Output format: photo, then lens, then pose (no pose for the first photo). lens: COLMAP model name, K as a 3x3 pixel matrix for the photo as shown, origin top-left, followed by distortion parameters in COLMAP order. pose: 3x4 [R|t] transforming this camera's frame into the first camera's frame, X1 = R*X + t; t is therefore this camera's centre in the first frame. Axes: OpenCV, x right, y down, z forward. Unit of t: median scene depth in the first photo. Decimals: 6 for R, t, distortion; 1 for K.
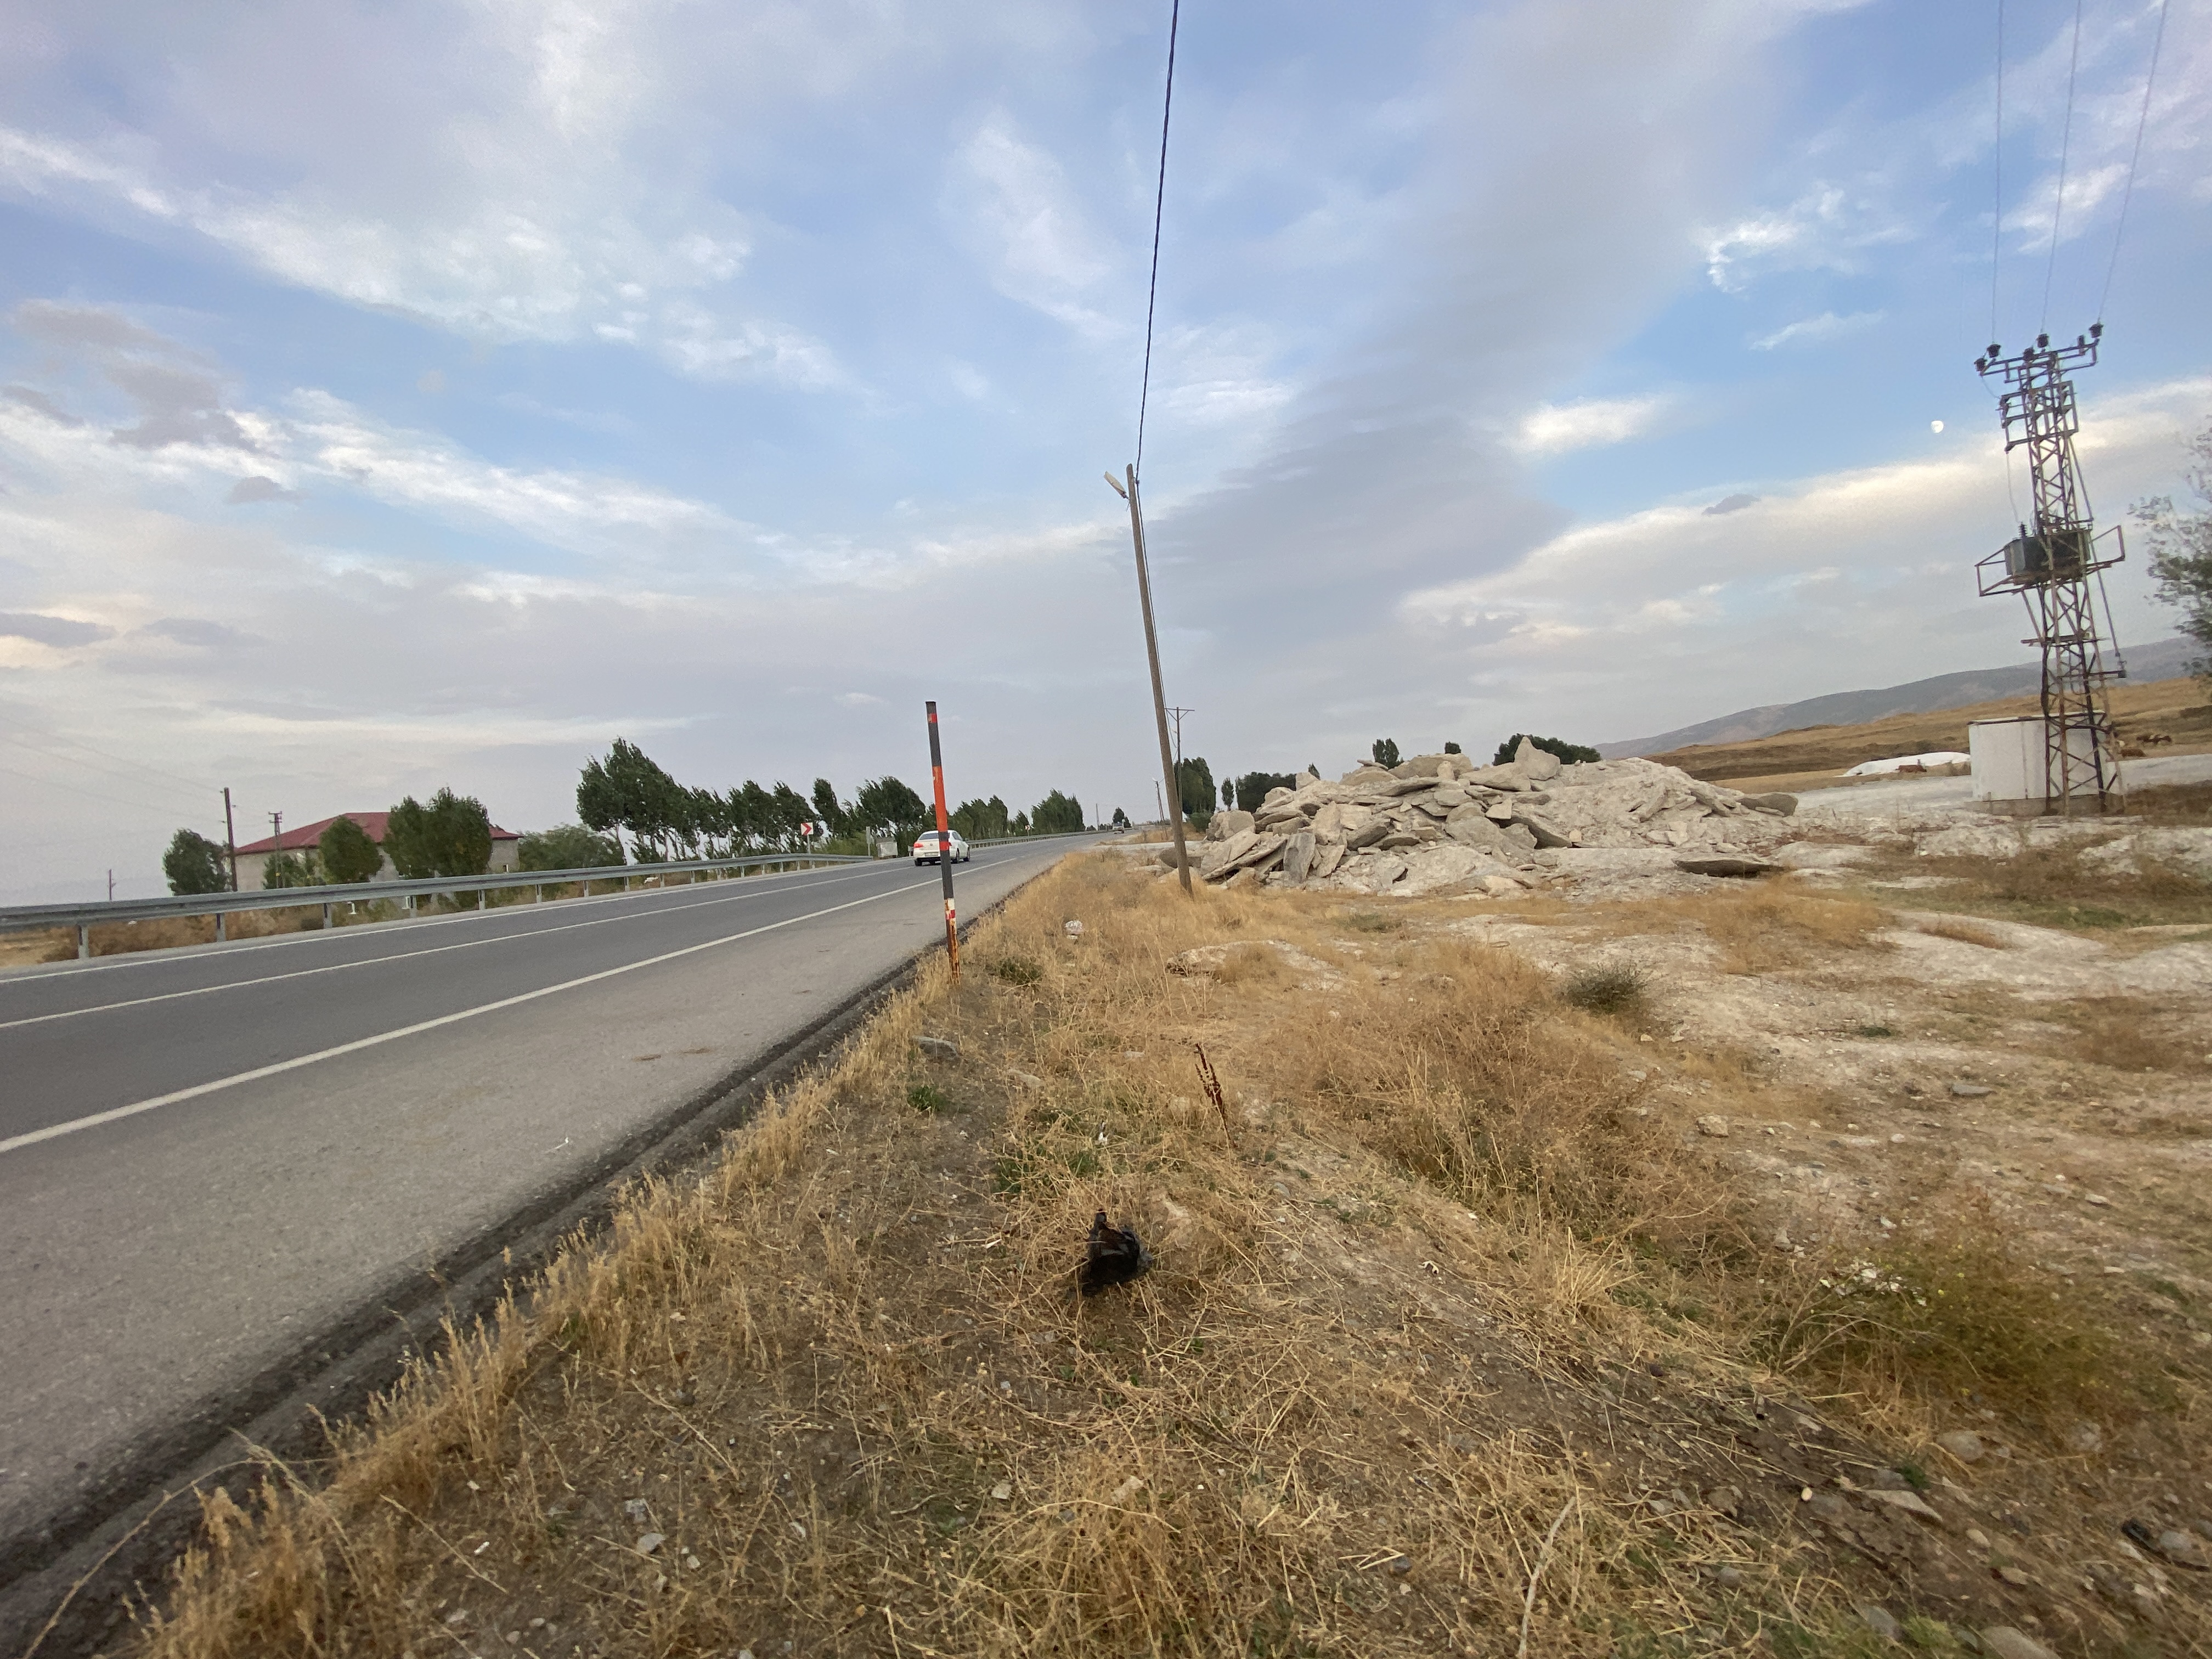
lens RADIAL K [[894.7, 0, 1120.5], [0, 894.7, 818.9], [0, 0, 1]] dist [0.011116, -0.015235]
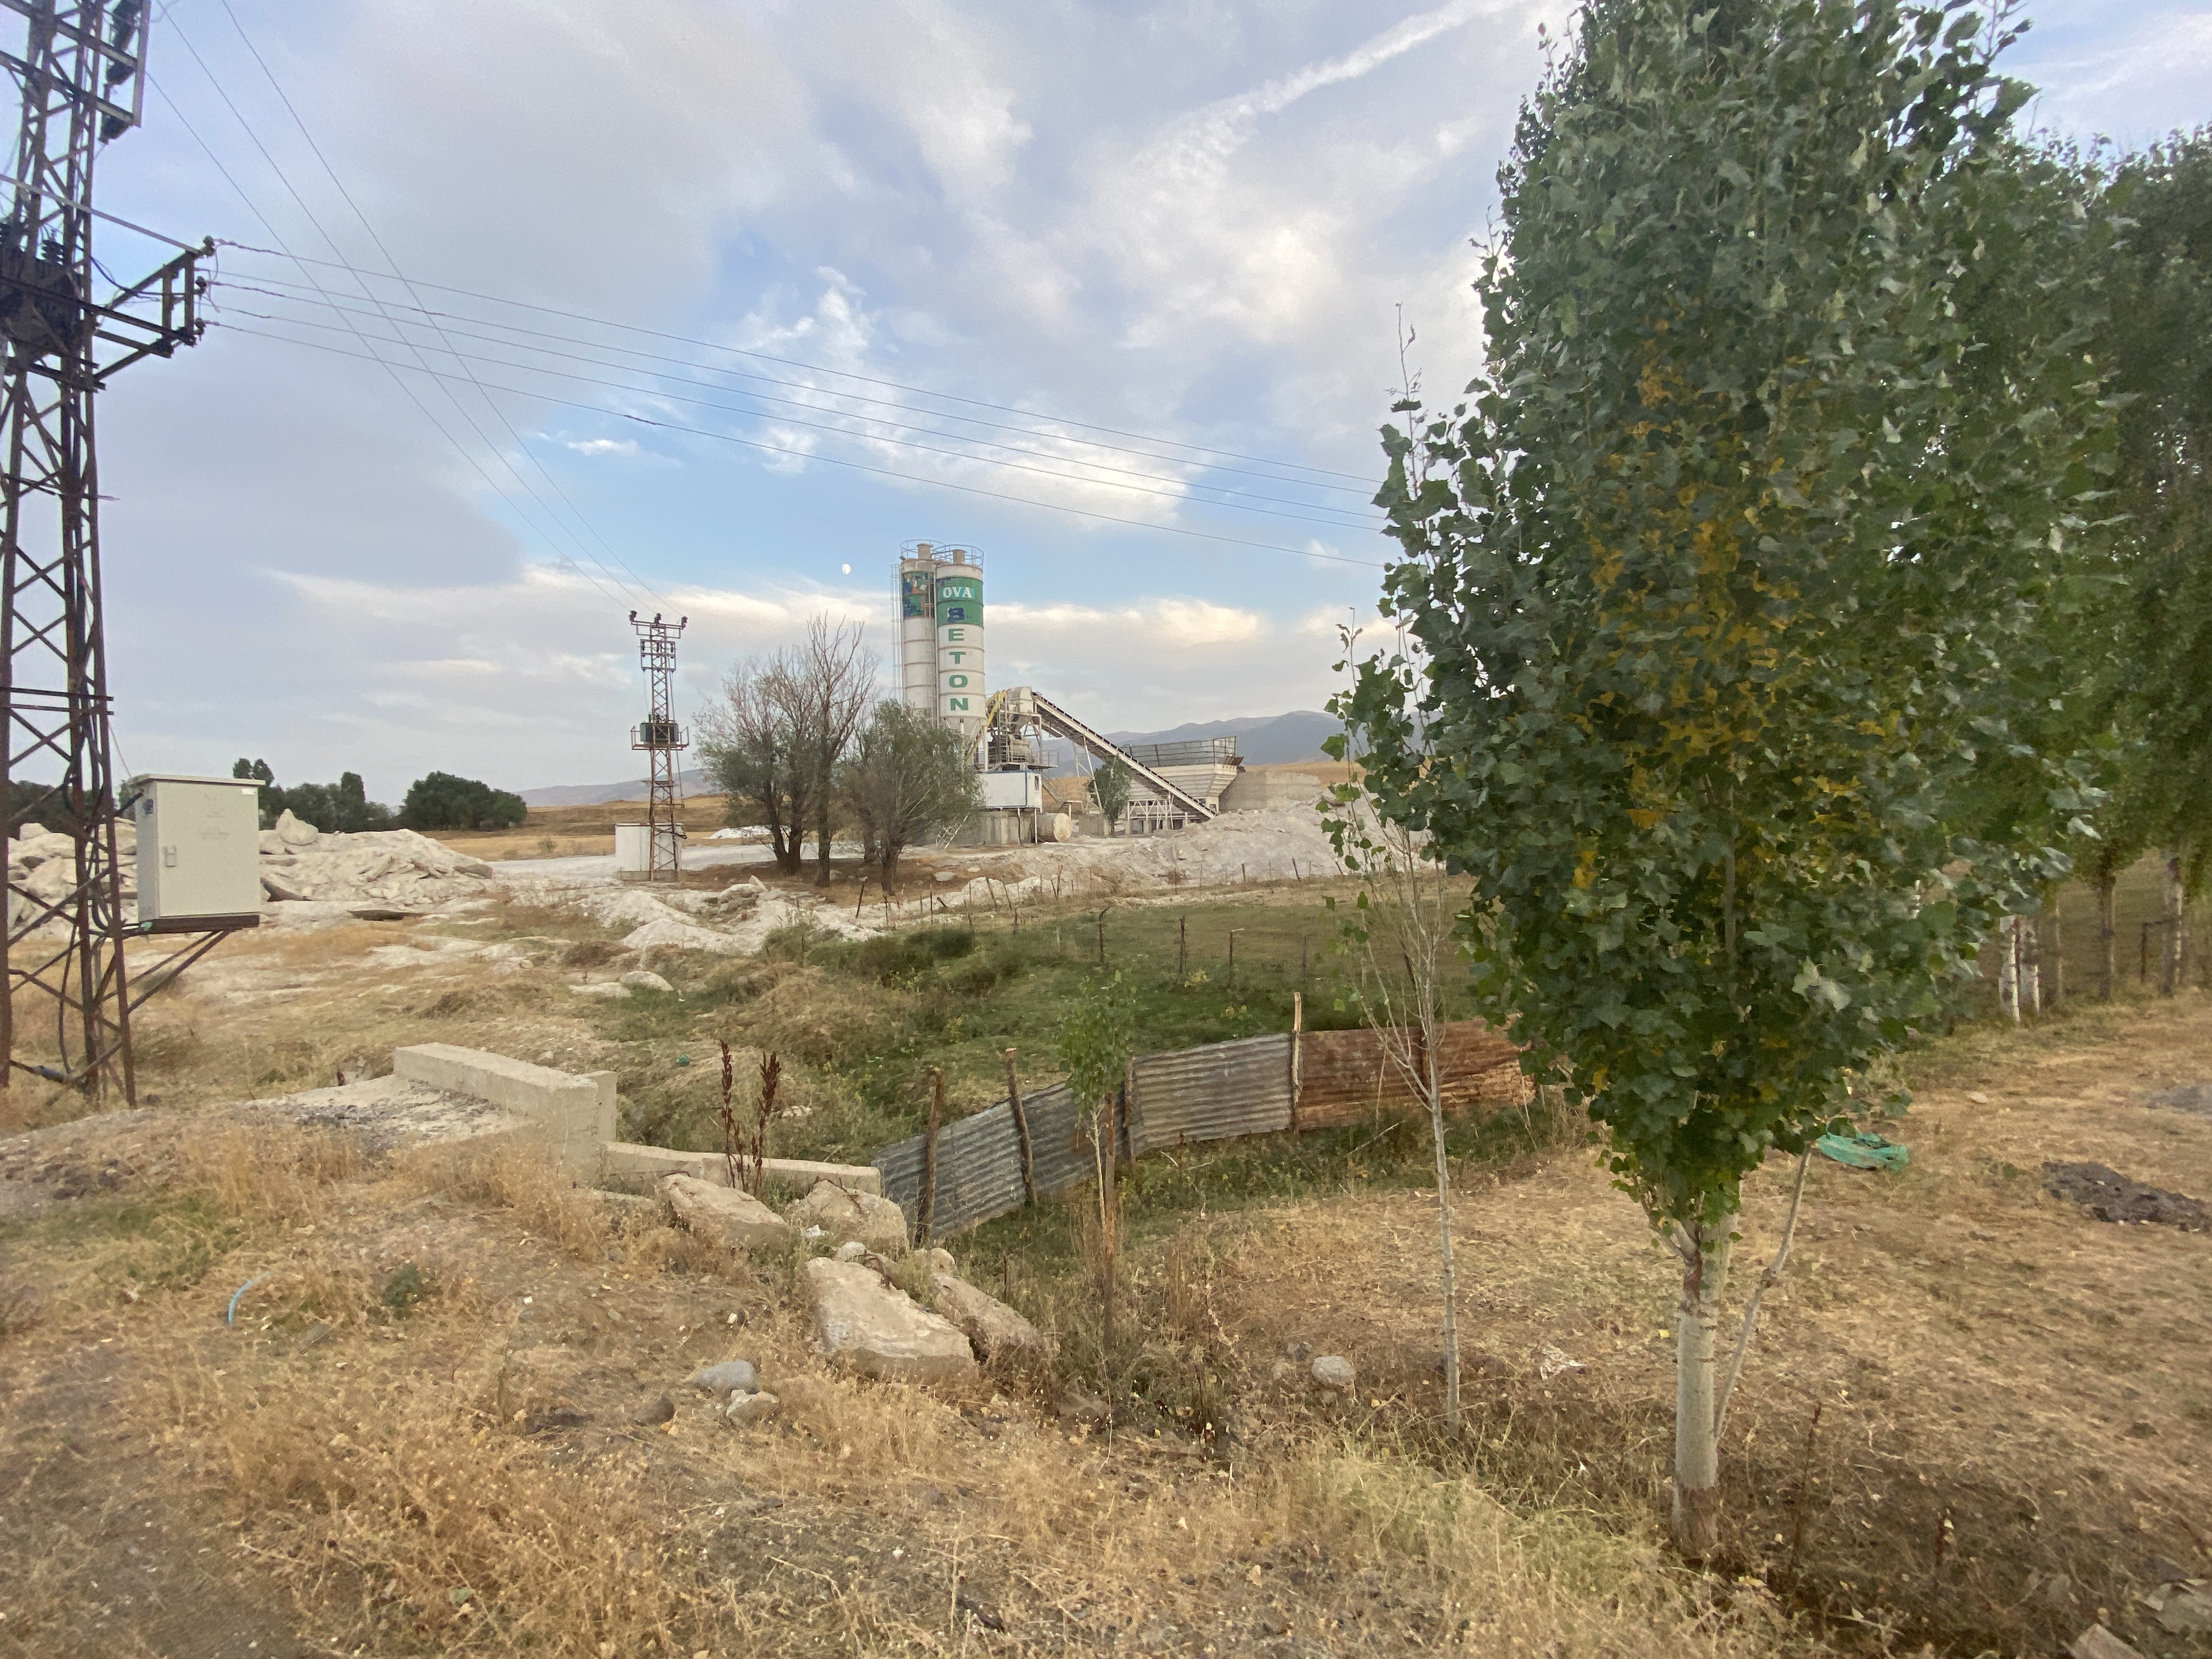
lens RADIAL K [[894.7, 0, 1119.0], [0, 894.7, 828.2], [0, 0, 1]] dist [0.011116, -0.015235]
pose [[0.504929, 0.061307, 0.860981, -0.033140], [-0.028248, 0.998114, -0.054505, -0.036948], [-0.862699, 0.003200, 0.505708, -0.714112]]
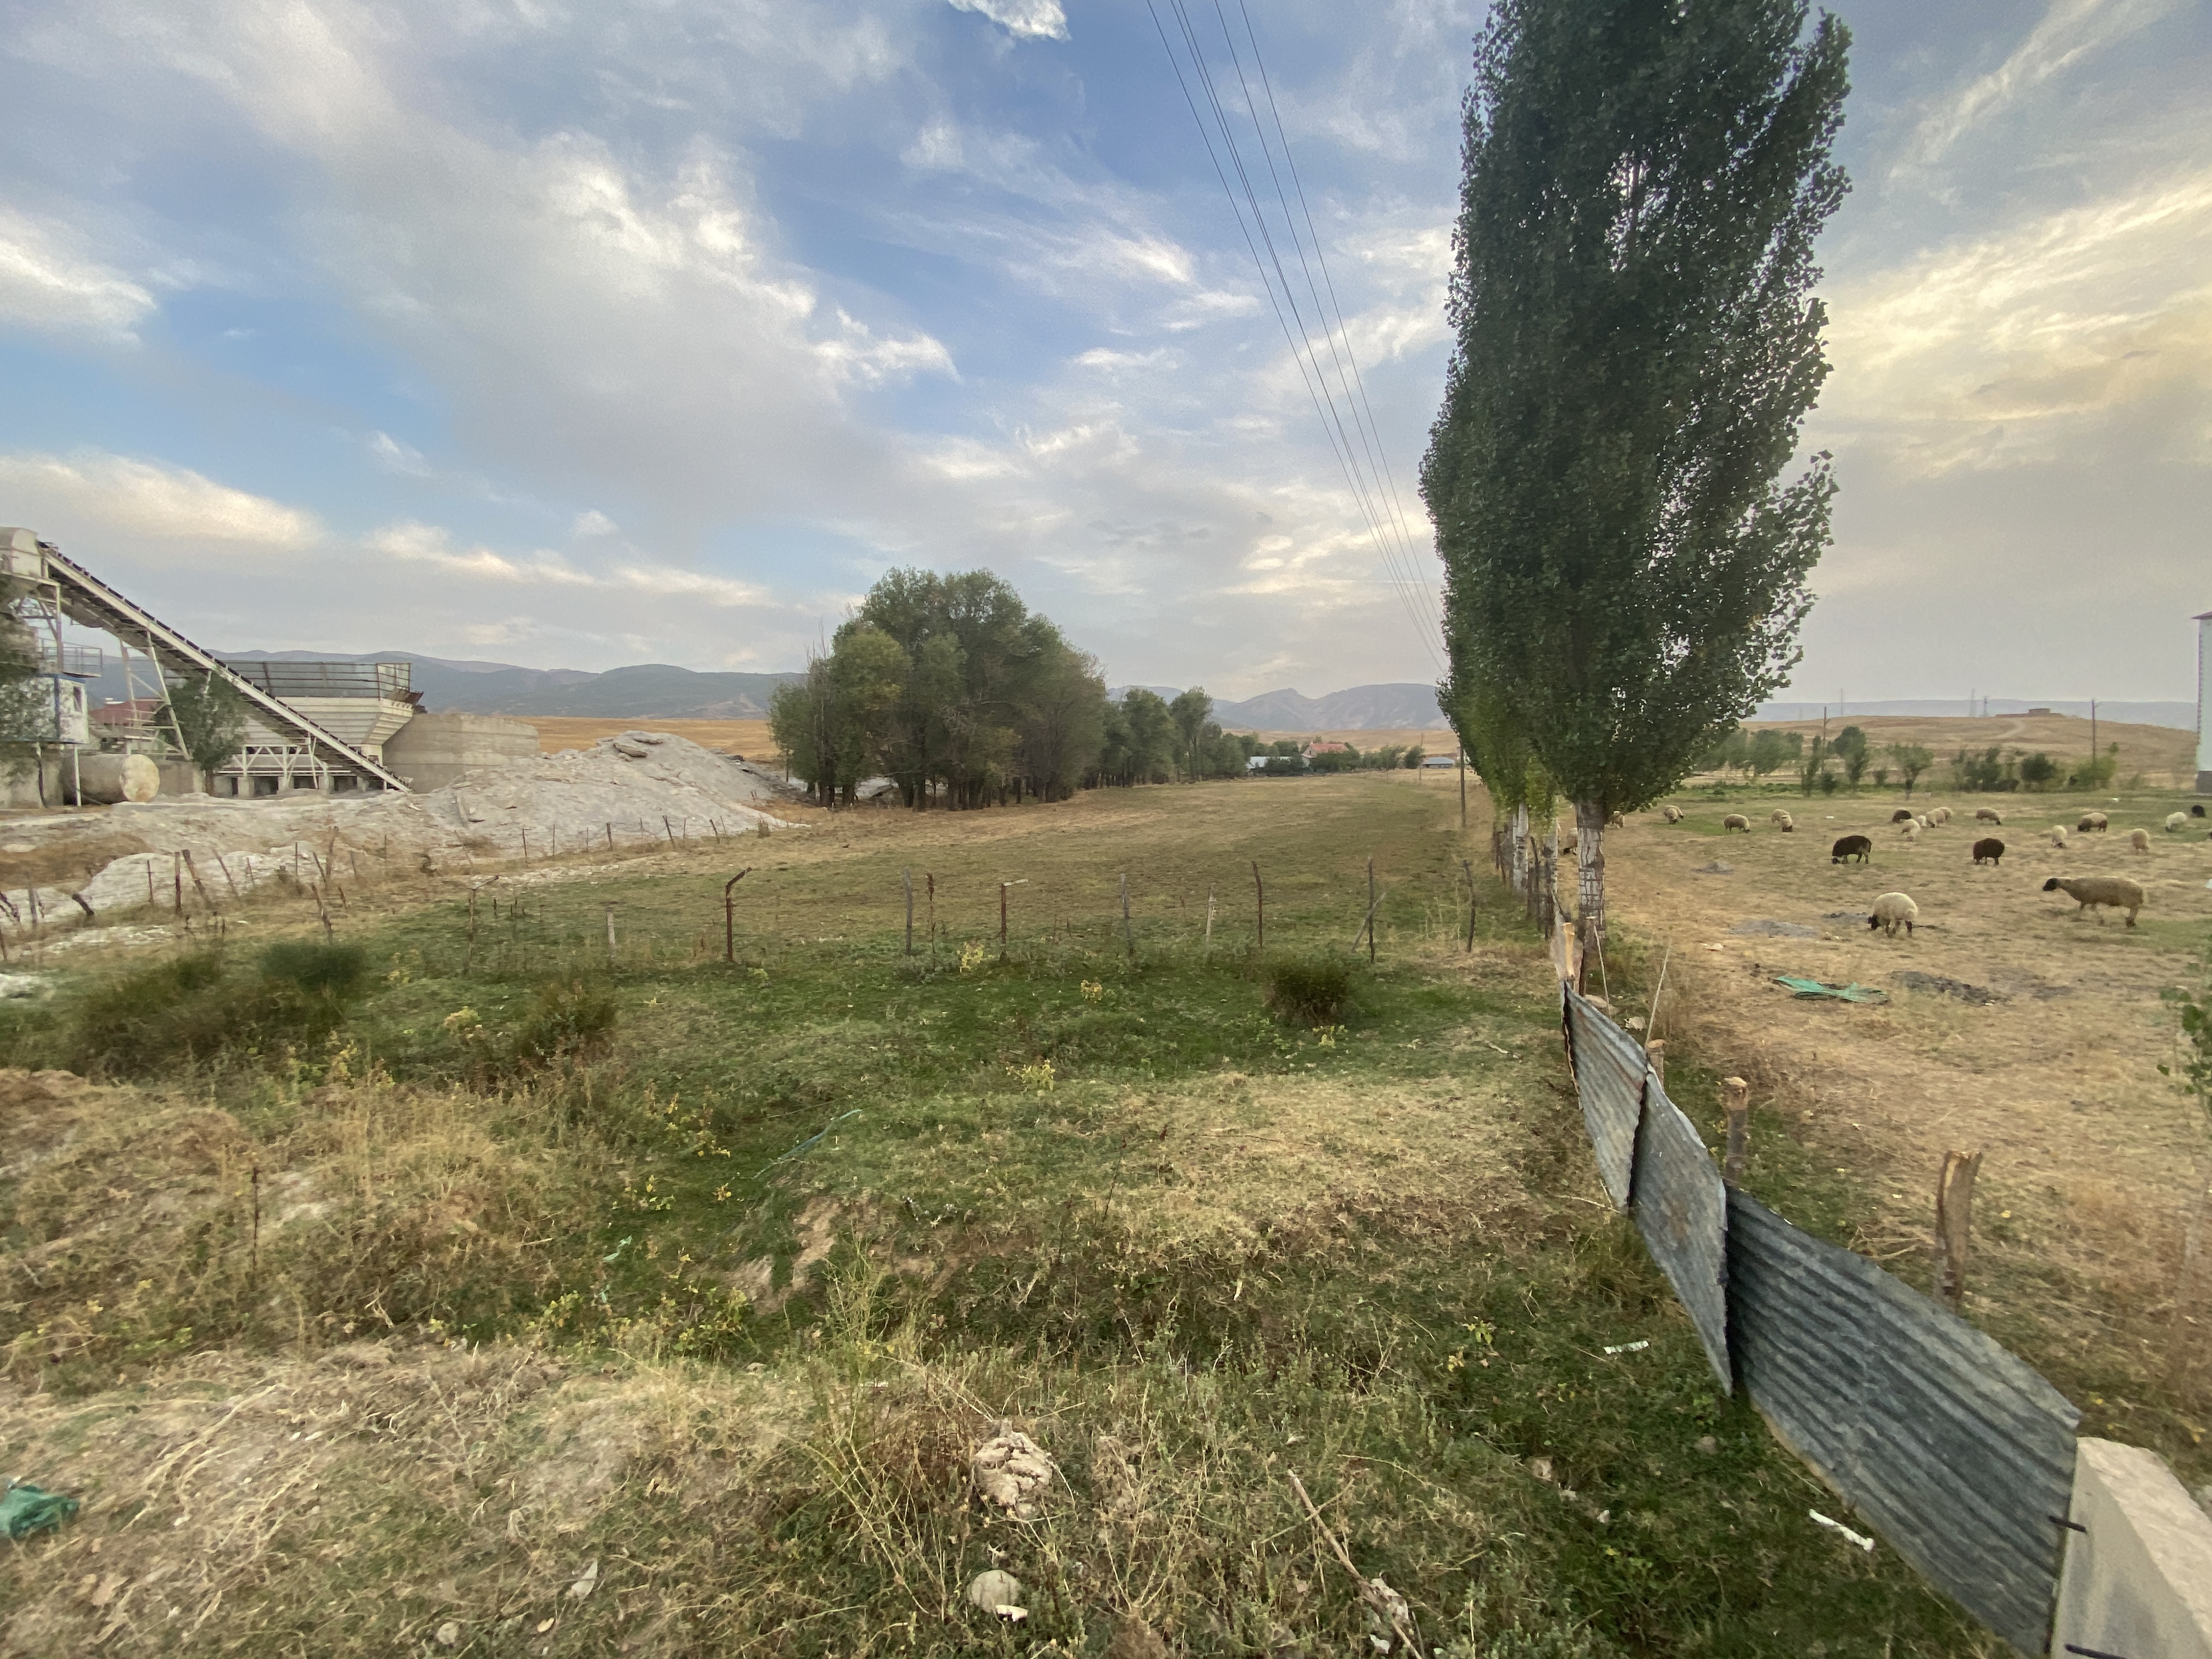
lens RADIAL K [[928.9, 0, 1099.1], [0, 928.9, 830.7], [0, 0, 1]] dist [-0.009902, -0.008032]
pose [[-0.336169, 0.034320, 0.941176, 0.110759], [0.020252, 0.999368, -0.029209, -0.005085], [-0.941584, 0.009241, -0.336651, -0.253757]]
